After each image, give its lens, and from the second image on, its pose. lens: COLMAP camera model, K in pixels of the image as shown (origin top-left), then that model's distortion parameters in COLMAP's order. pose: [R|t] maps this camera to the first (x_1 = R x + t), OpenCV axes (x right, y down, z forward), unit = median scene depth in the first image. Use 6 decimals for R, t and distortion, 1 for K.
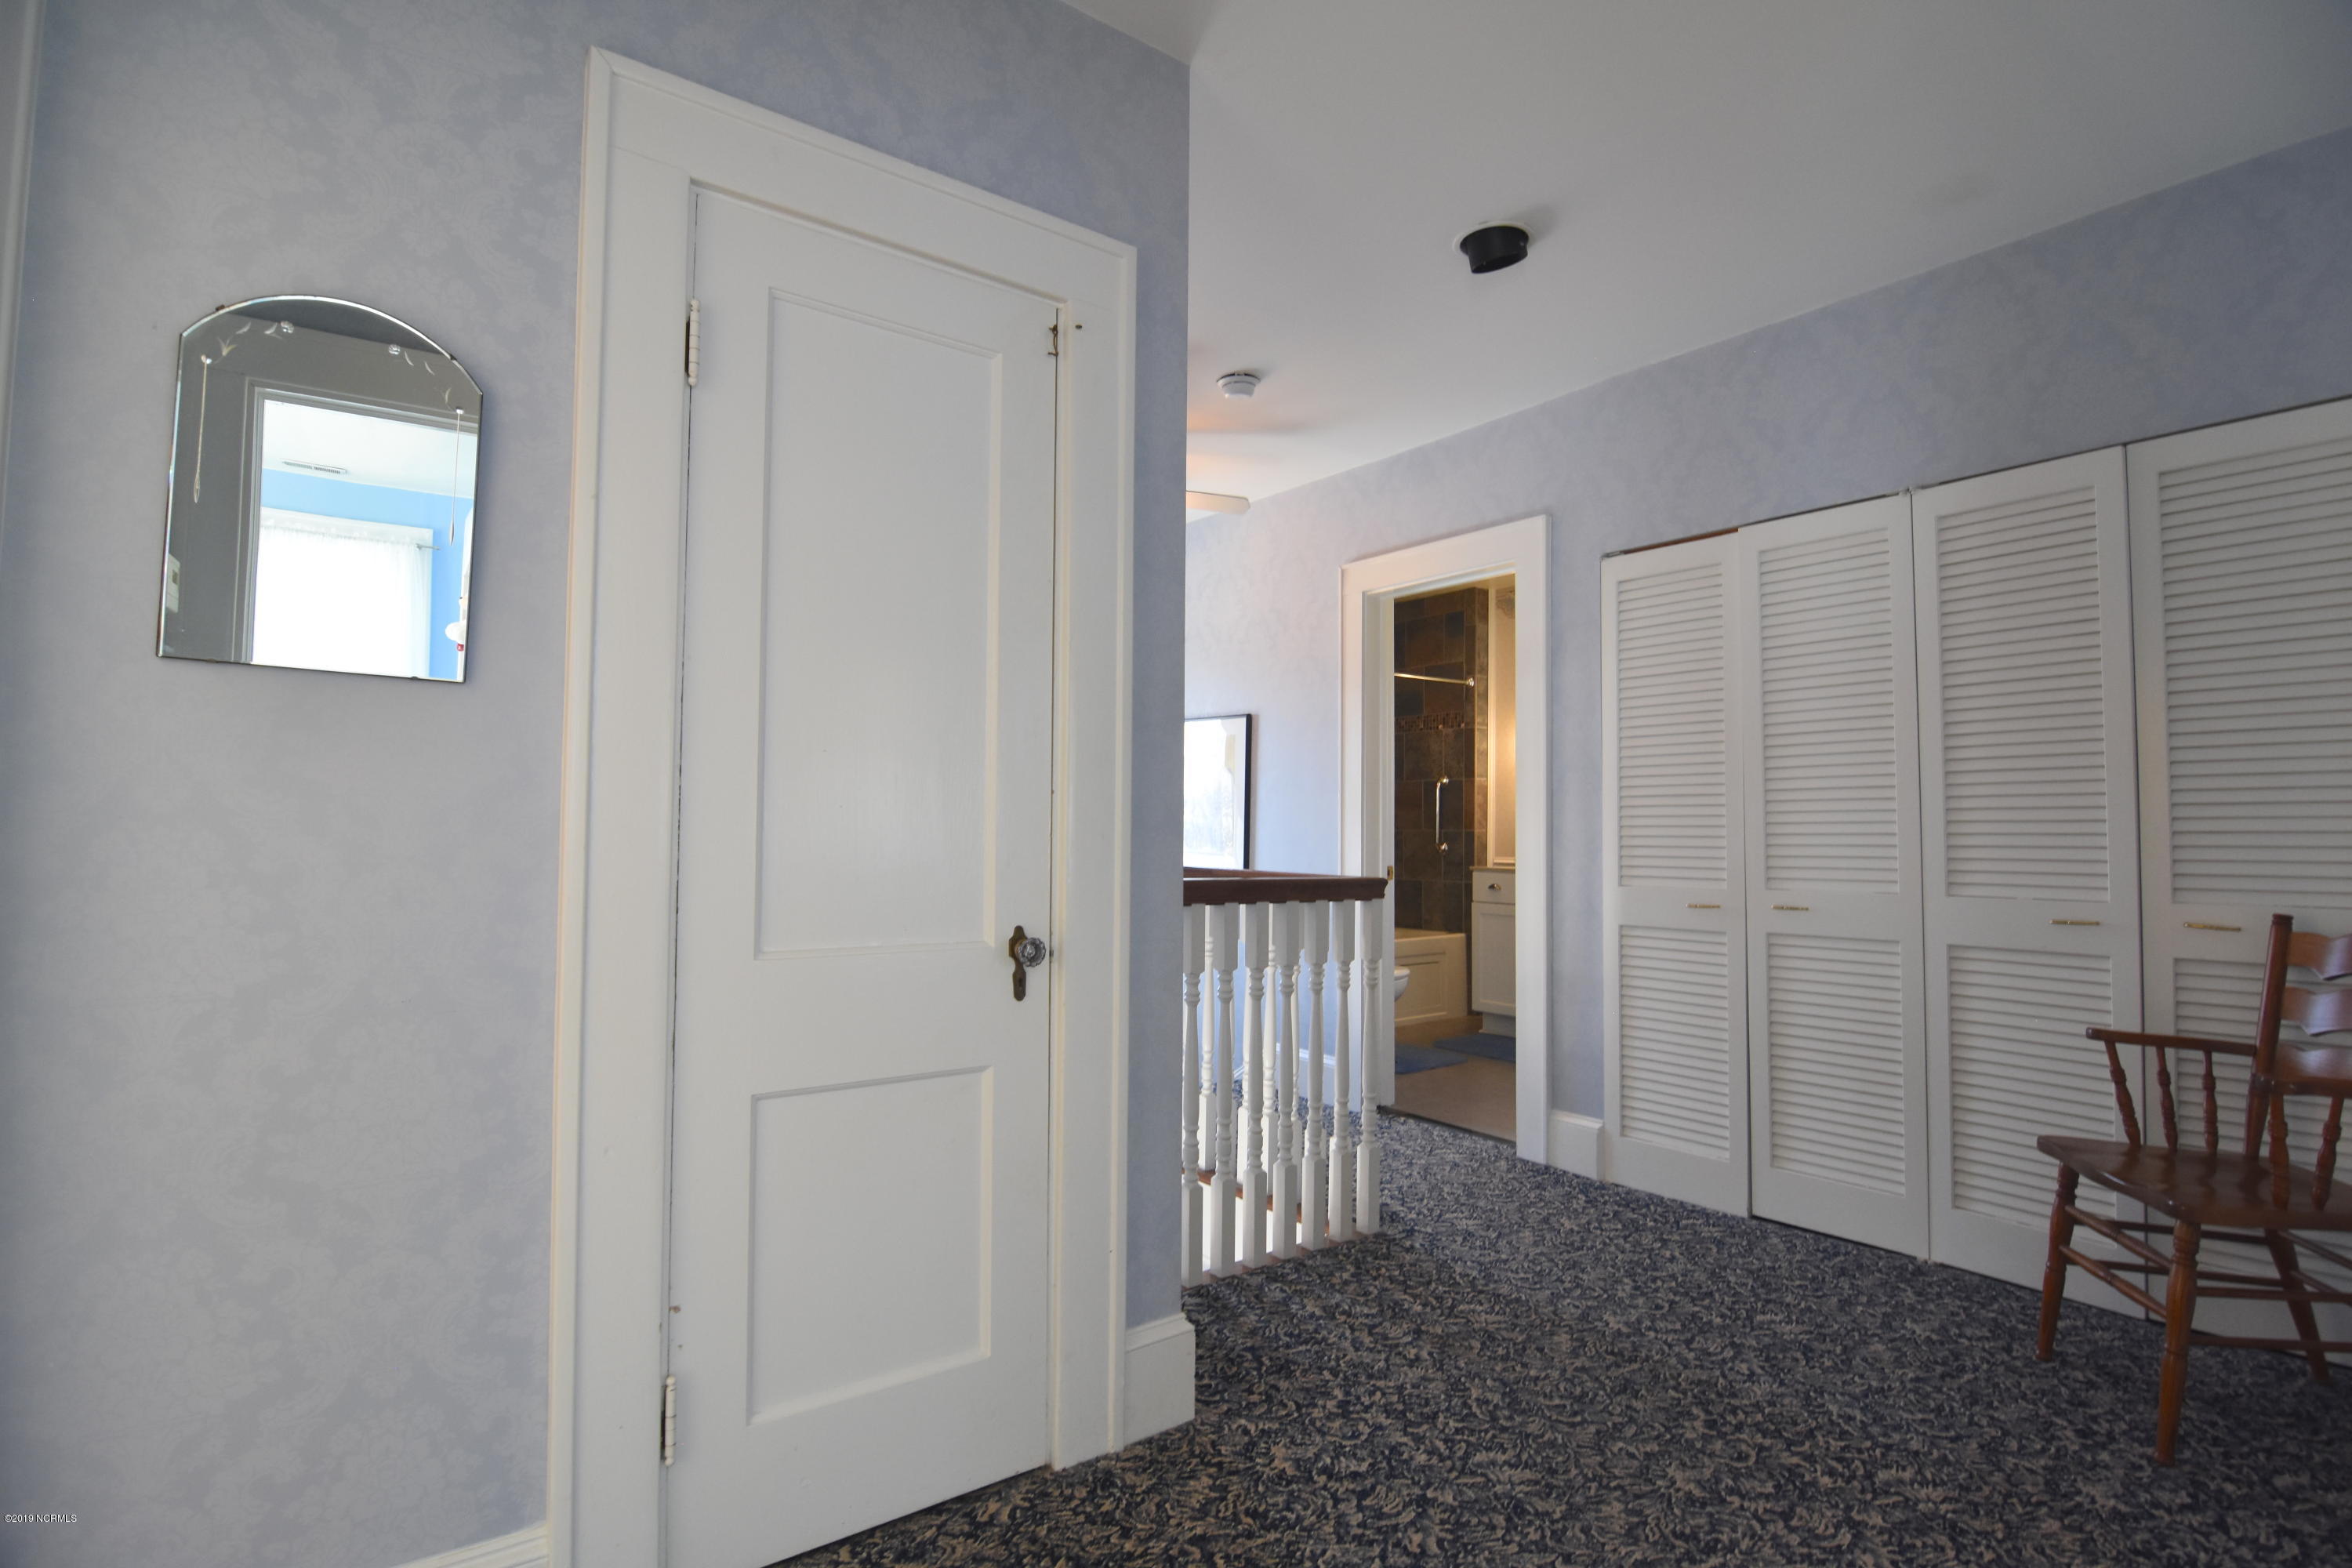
lens RADIAL K [[1129.3, 0, 1170.3], [0, 1129.3, 781.1], [0, 0, 1]] dist [-0.009350, -0.010215]
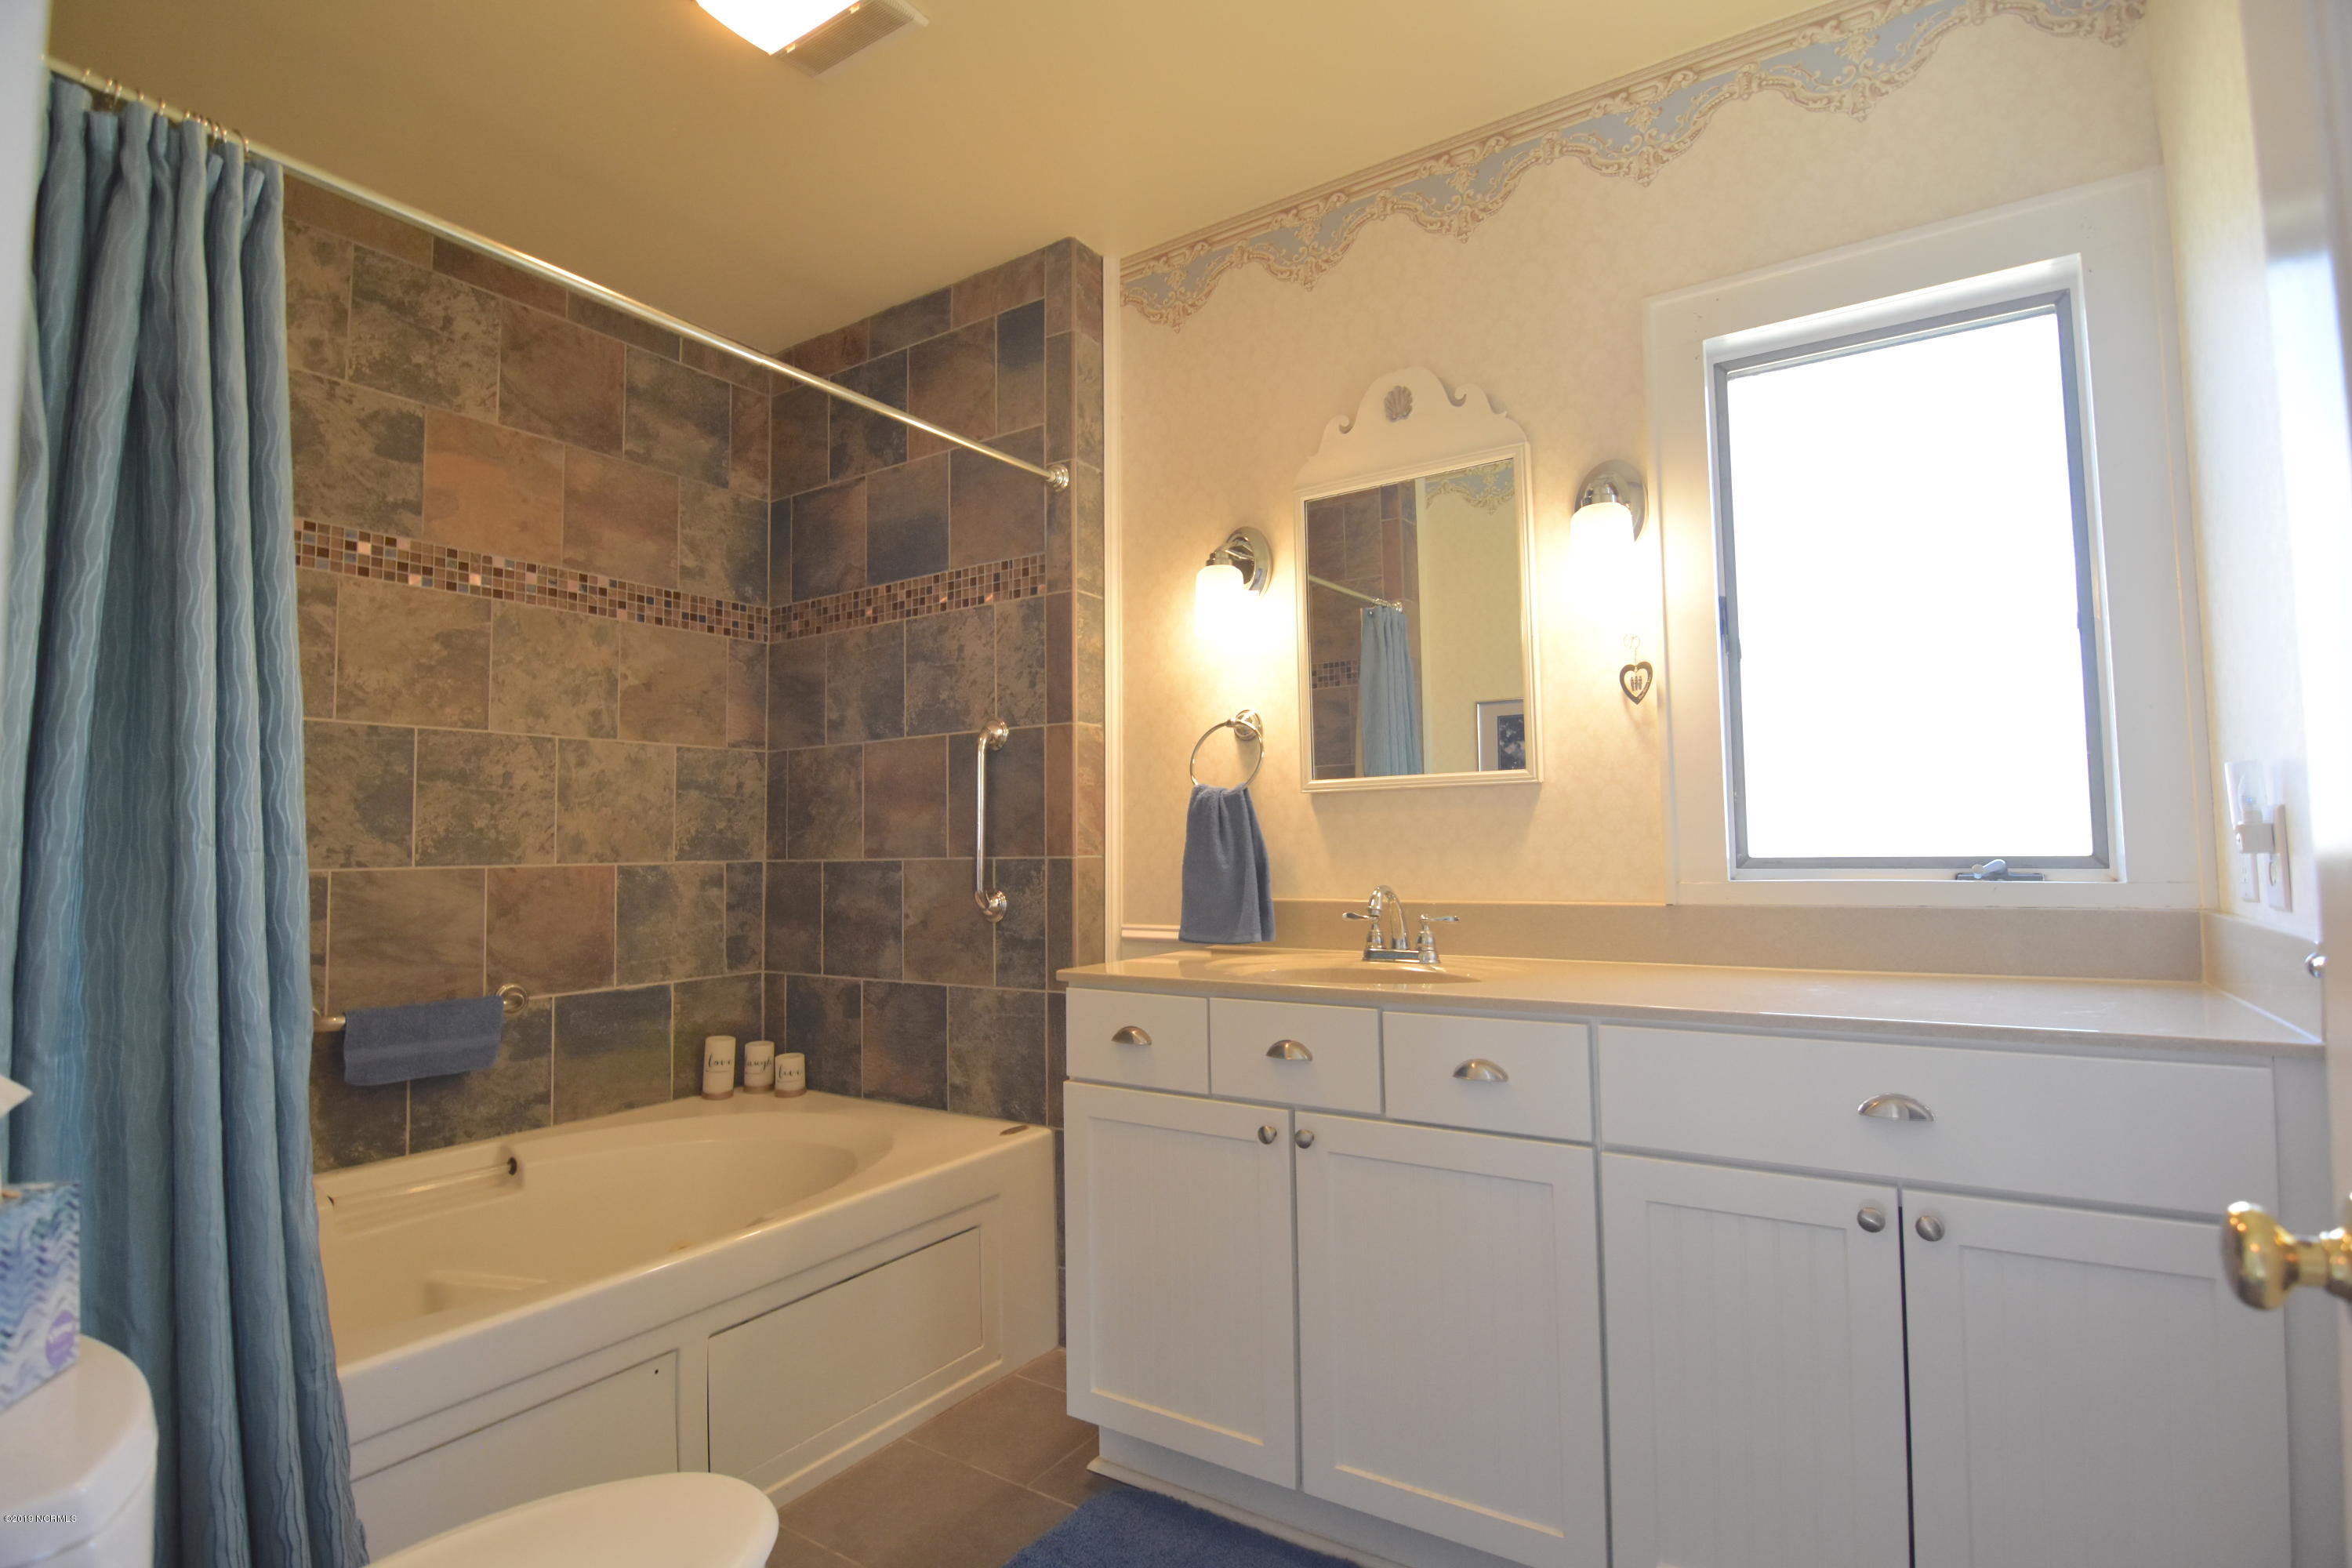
lens RADIAL K [[1129.3, 0, 1176.7], [0, 1129.3, 791.6], [0, 0, 1]] dist [-0.009350, -0.010215]
pose [[0.940036, -0.004826, 0.341040, 0.169889], [0.008089, 0.999934, -0.008146, 0.024353], [-0.340978, 0.010416, 0.940014, 0.619440]]
